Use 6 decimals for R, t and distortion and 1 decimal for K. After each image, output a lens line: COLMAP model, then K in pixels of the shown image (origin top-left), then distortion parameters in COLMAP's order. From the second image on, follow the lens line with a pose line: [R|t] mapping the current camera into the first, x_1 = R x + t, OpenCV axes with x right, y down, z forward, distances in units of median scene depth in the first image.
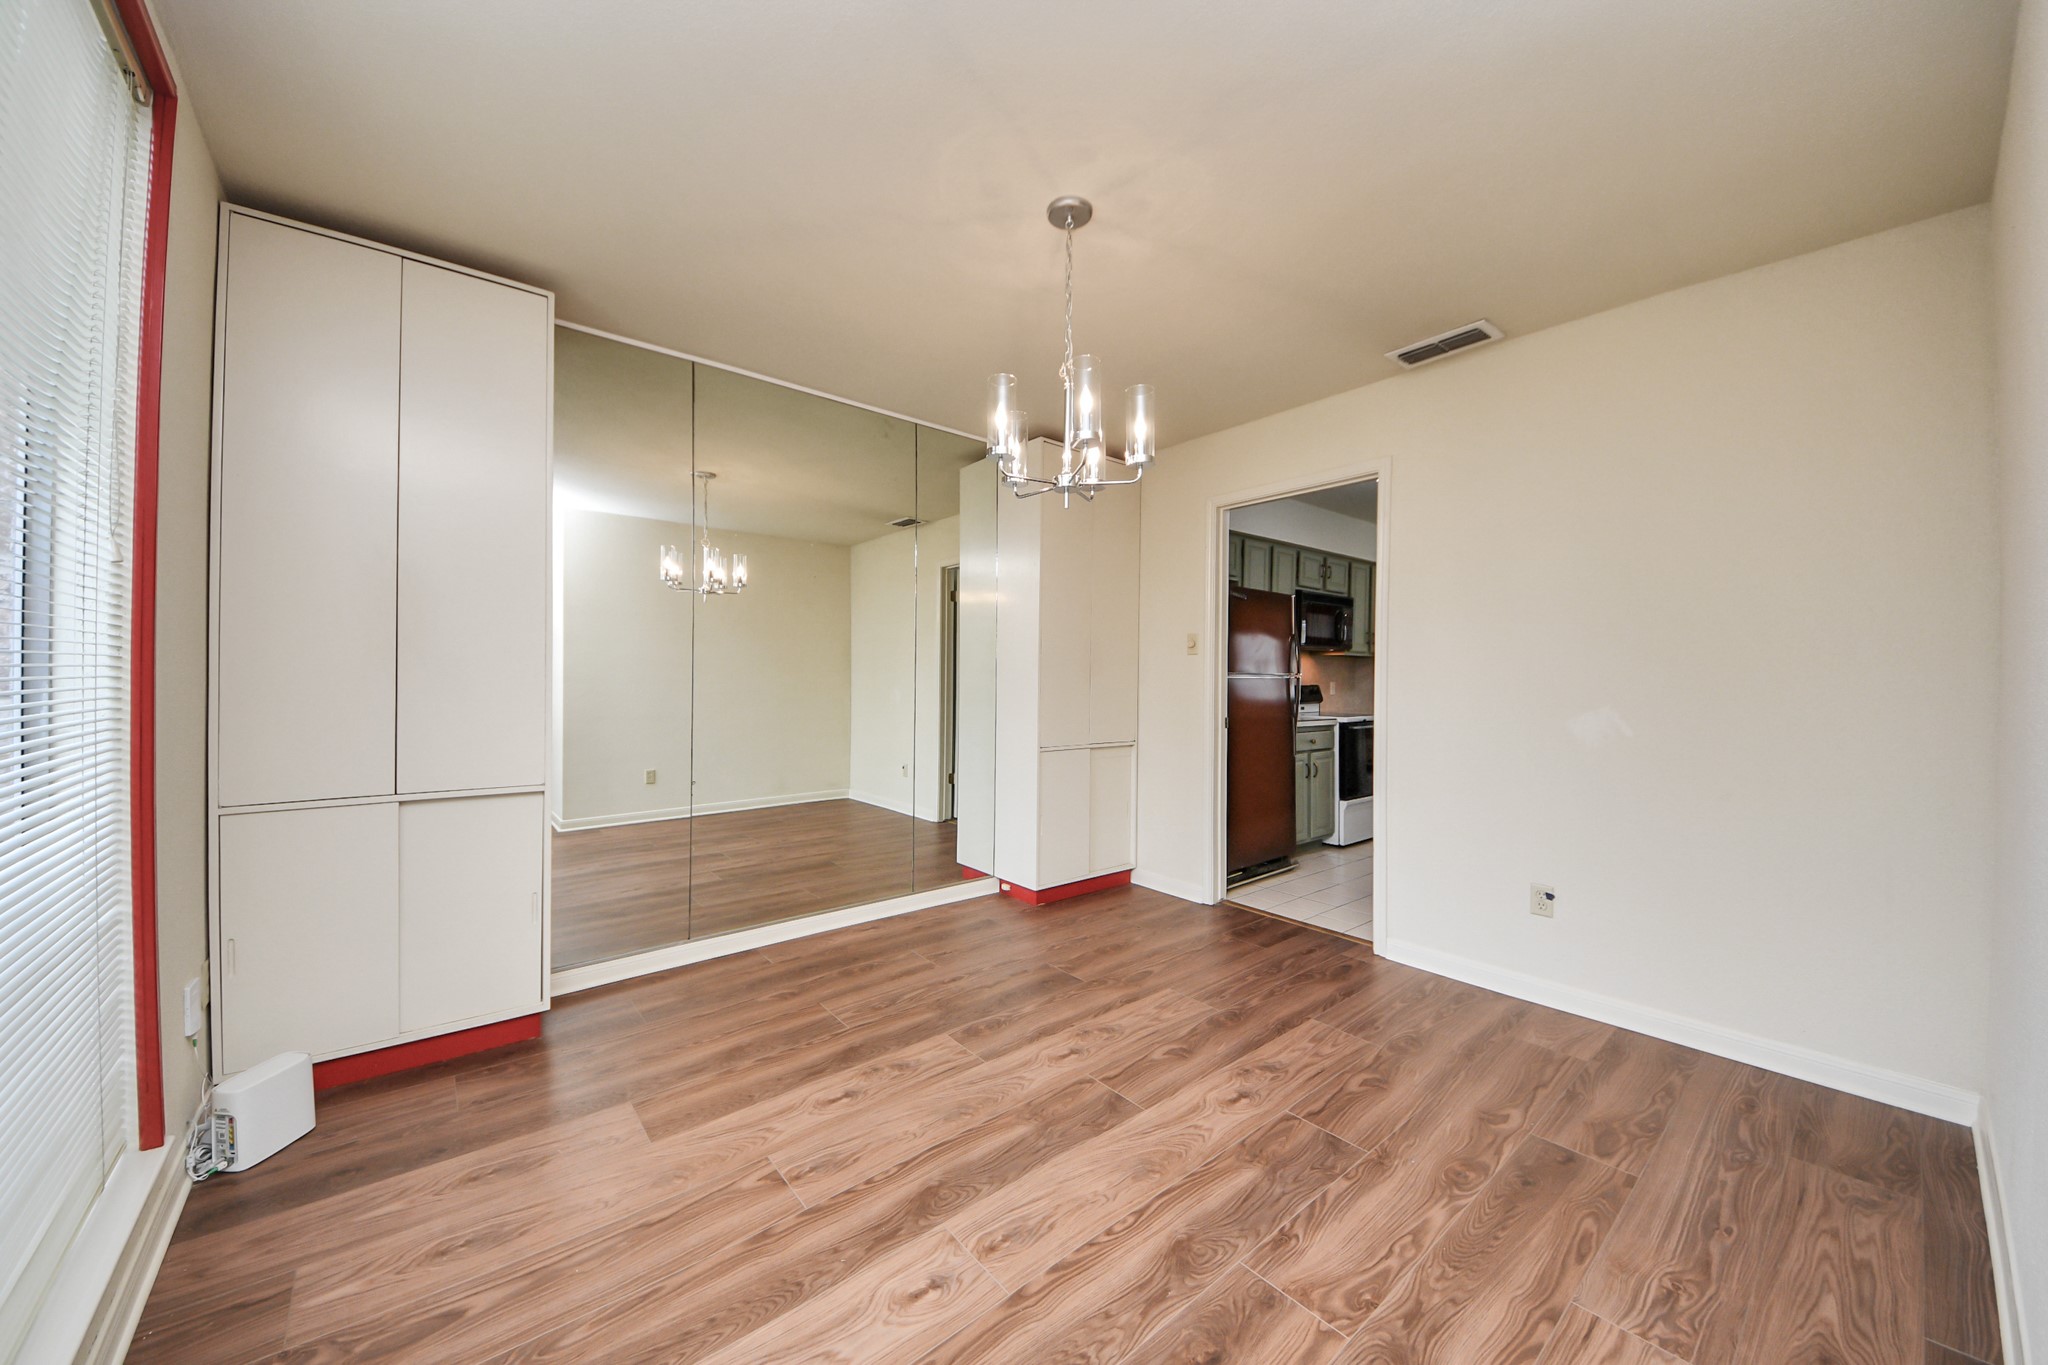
lens RADIAL K [[736.9, 0, 1015.0], [0, 736.9, 671.8], [0, 0, 1]] dist [0.000425, -0.000738]
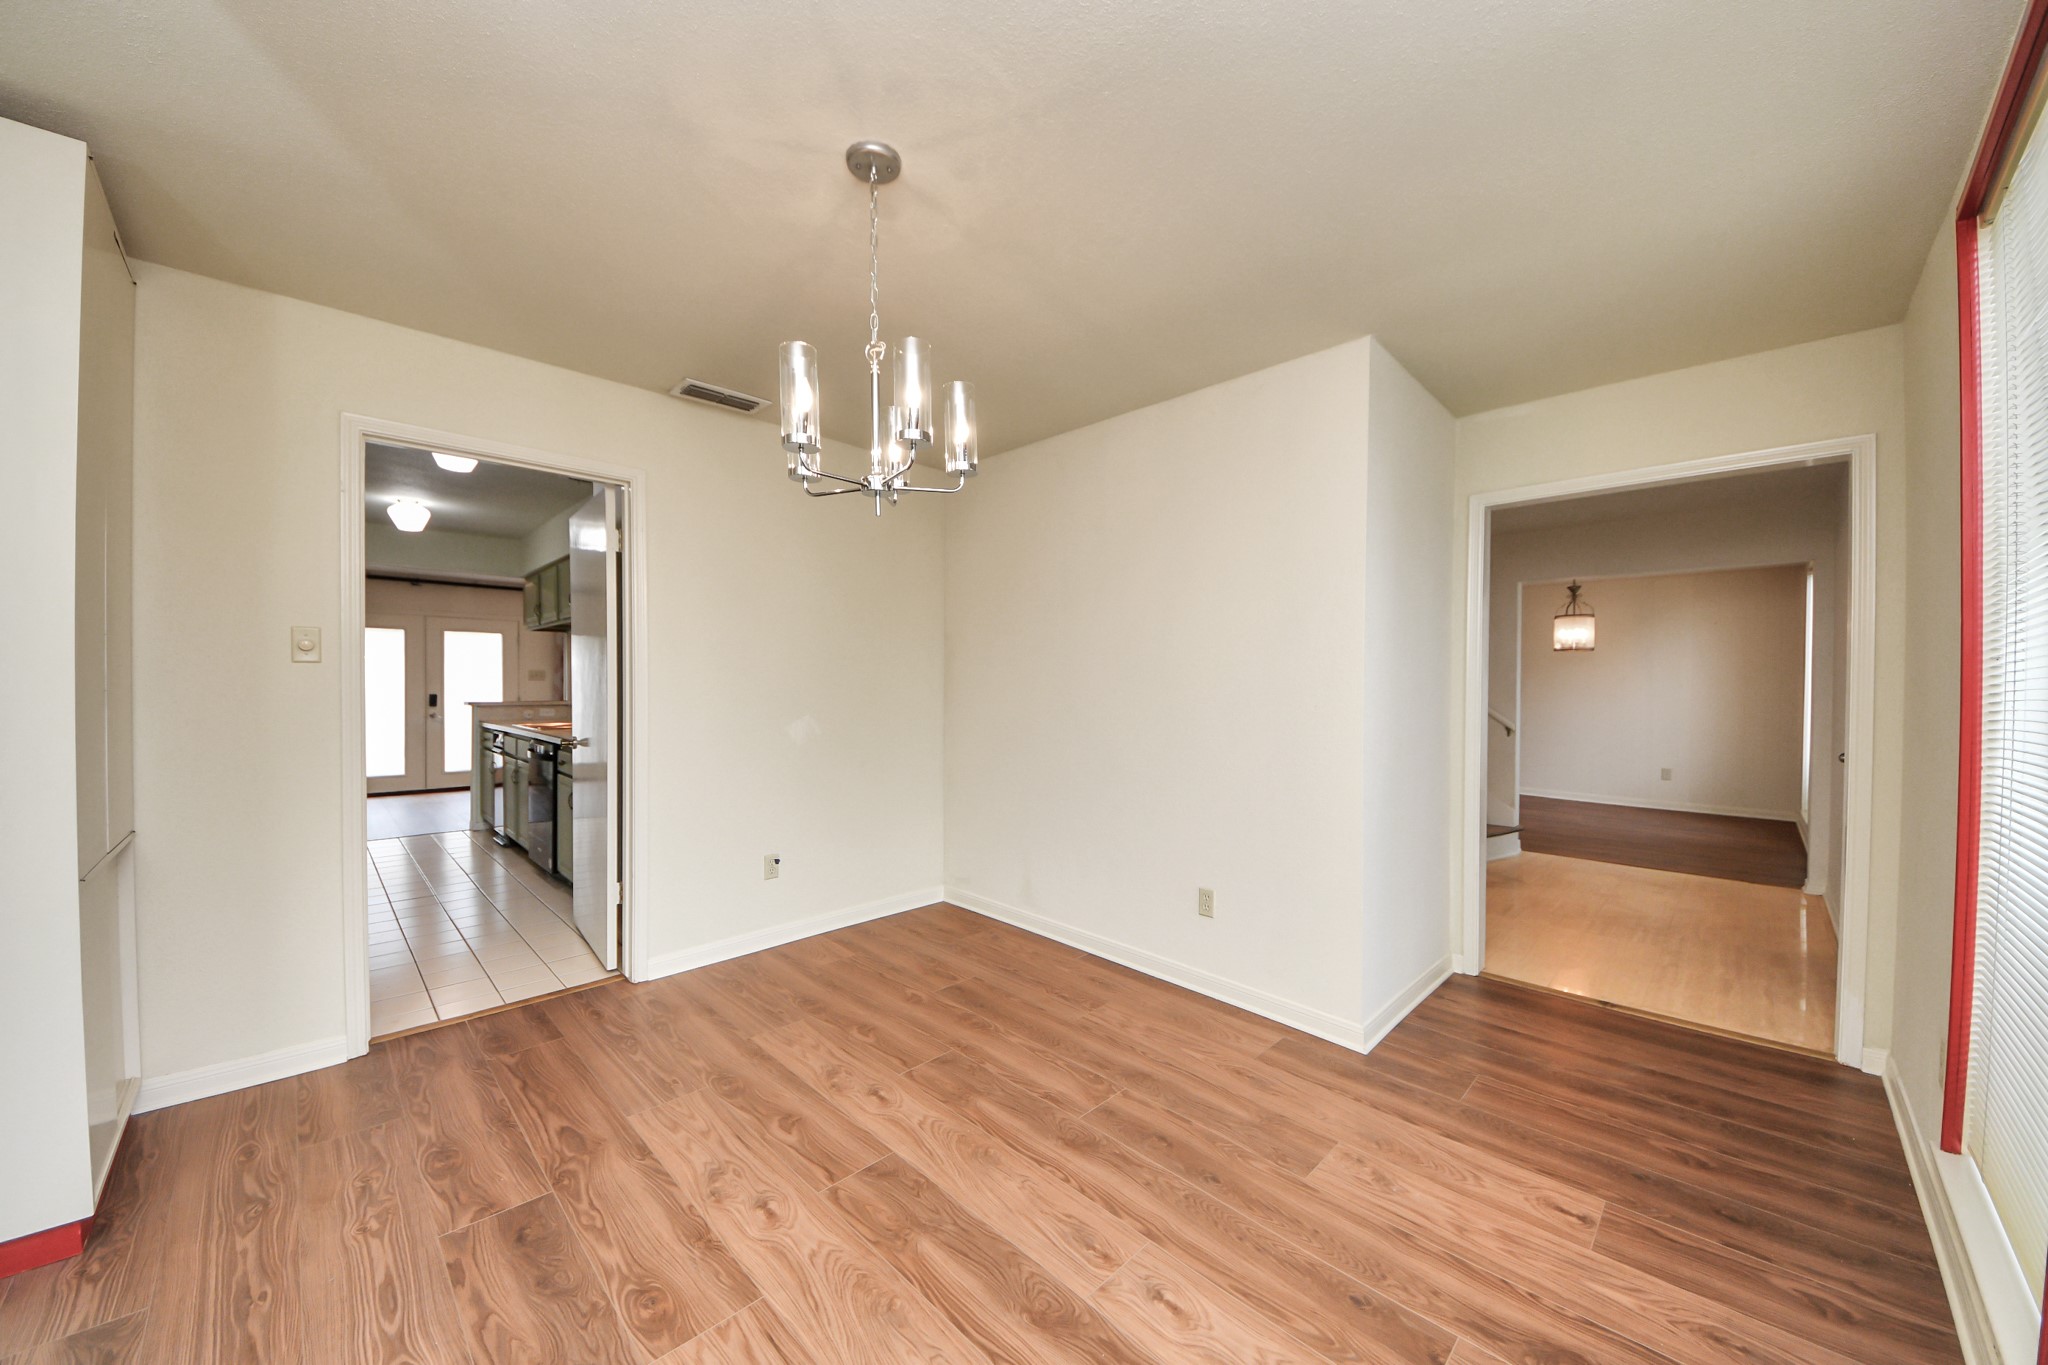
lens RADIAL K [[736.9, 0, 1014.3], [0, 736.9, 685.4], [0, 0, 1]] dist [0.000425, -0.000738]
pose [[-0.096627, -0.023415, 0.995045, -0.783301], [-0.007383, 0.999713, 0.022808, -0.052153], [-0.995293, -0.005143, -0.096772, 0.911320]]
